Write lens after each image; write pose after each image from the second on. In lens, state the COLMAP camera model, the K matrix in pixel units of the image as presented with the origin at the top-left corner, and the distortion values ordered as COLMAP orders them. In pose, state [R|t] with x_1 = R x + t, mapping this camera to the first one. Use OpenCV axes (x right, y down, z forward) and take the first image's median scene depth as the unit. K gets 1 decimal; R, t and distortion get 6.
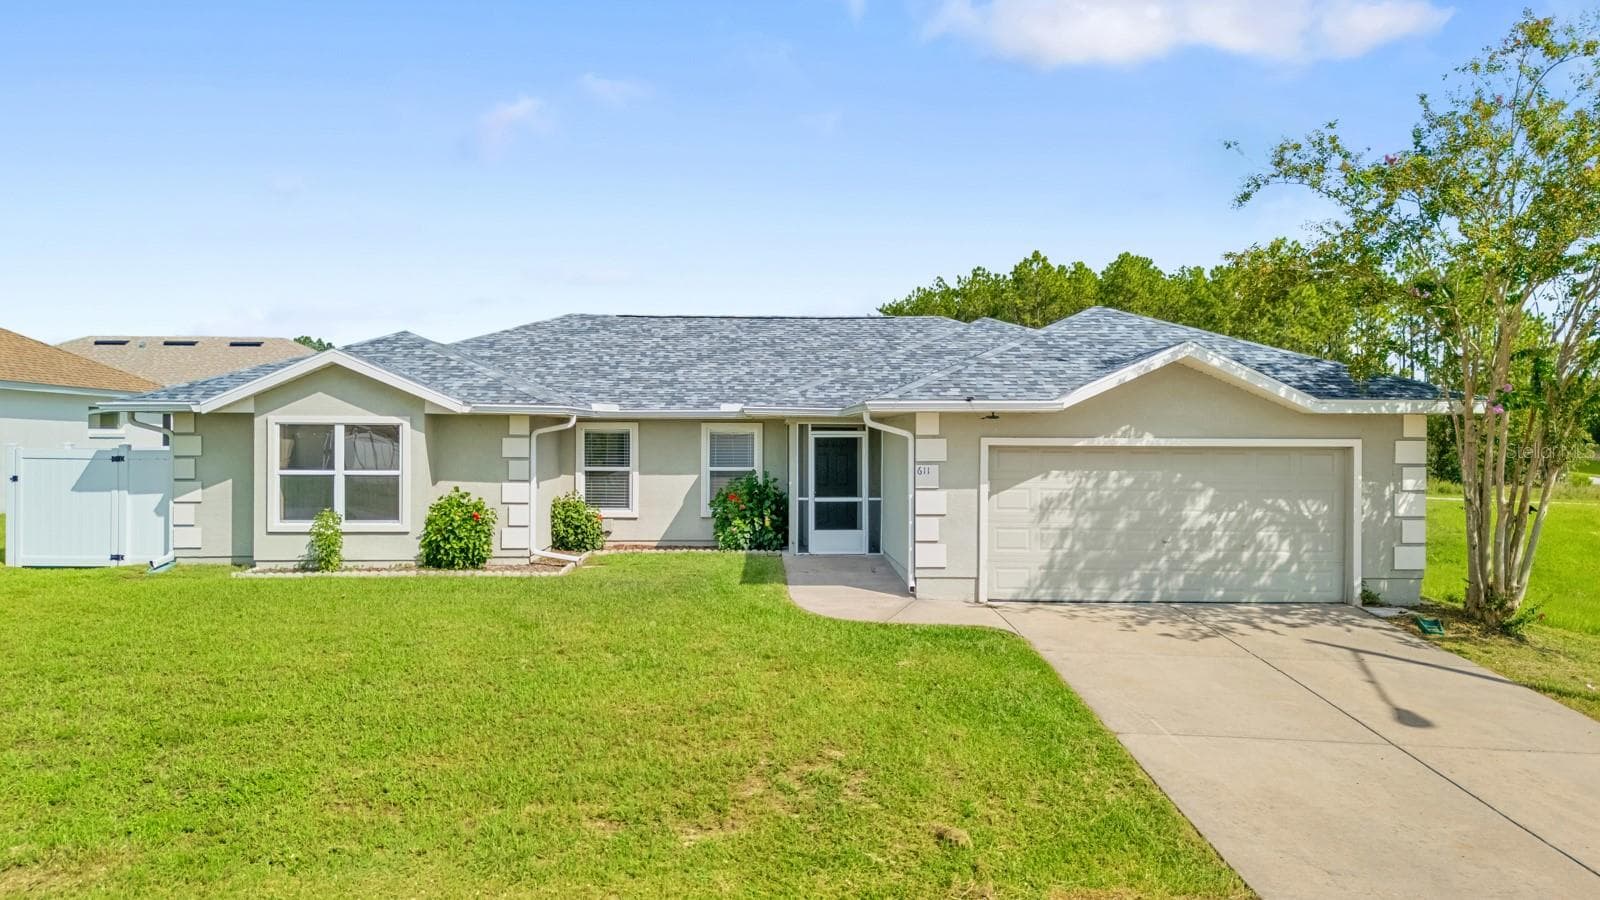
lens RADIAL K [[1181.0, 0, 793.8], [0, 1181.0, 427.4], [0, 0, 1]] dist [0.067036, -0.061672]
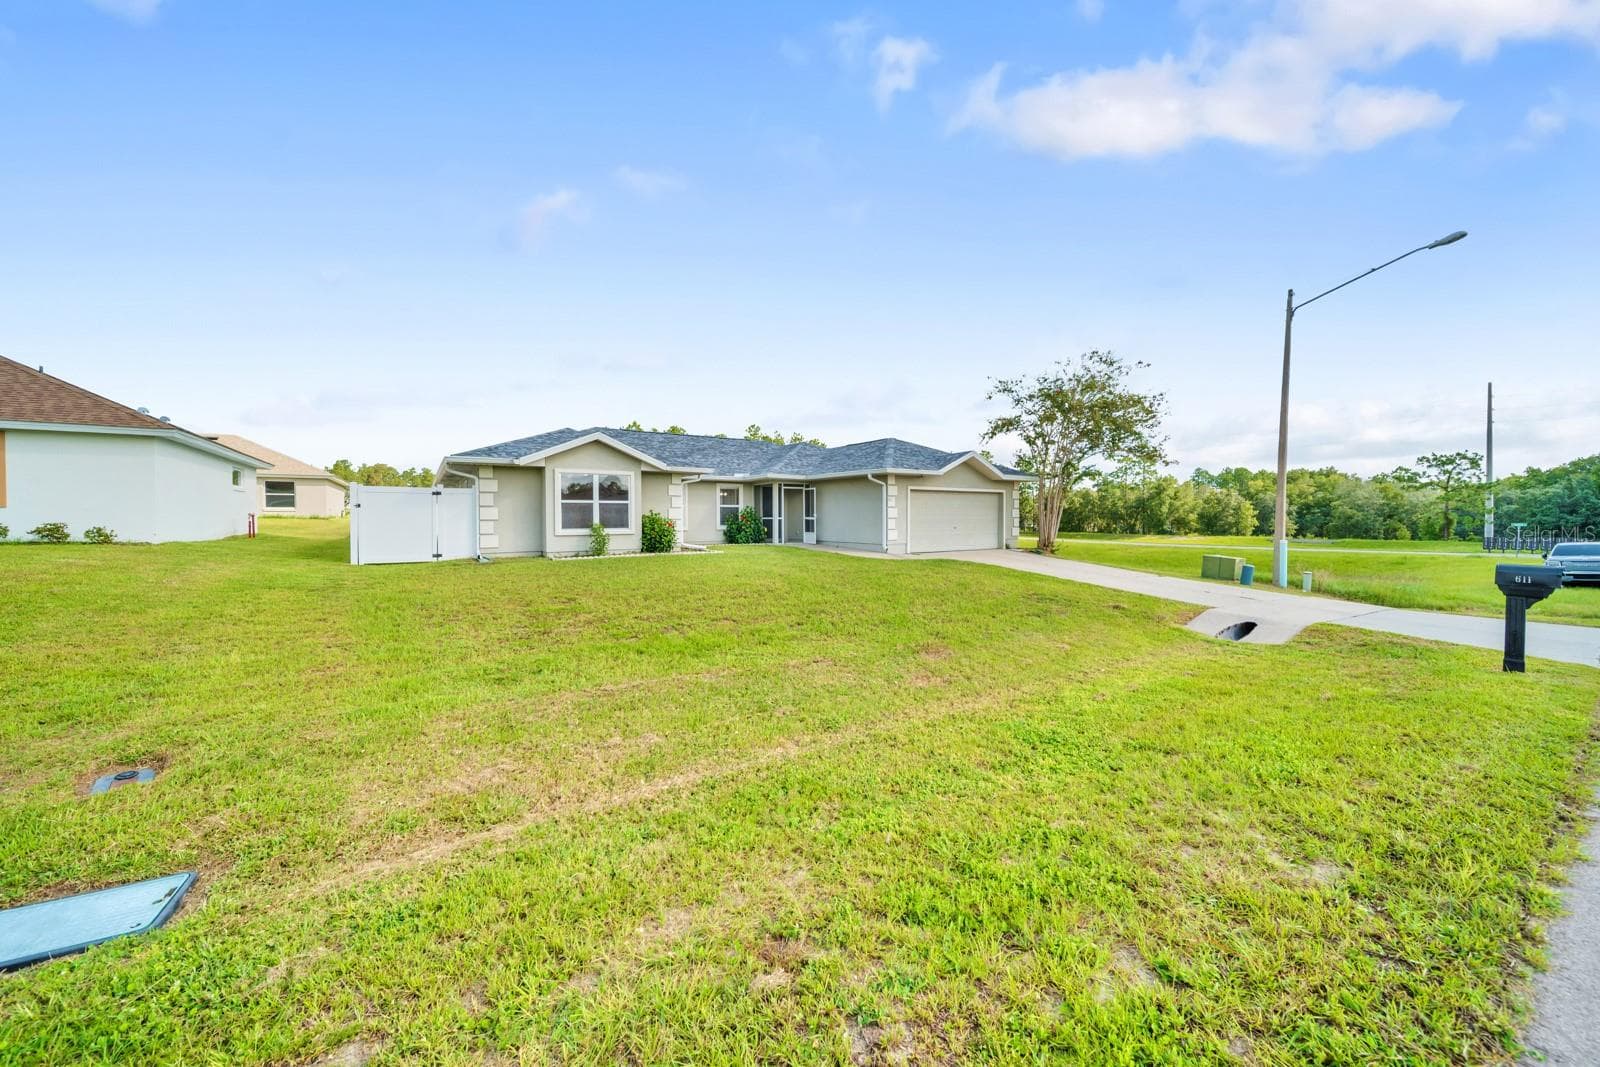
lens RADIAL K [[562.1, 0, 798.6], [0, 562.1, 546.7], [0, 0, 1]] dist [-0.000745, 0.000045]
pose [[0.846279, -0.035606, 0.531548, -0.571828], [0.000922, 0.997860, 0.065373, 0.050417], [-0.532739, -0.054833, 0.844501, 0.125535]]
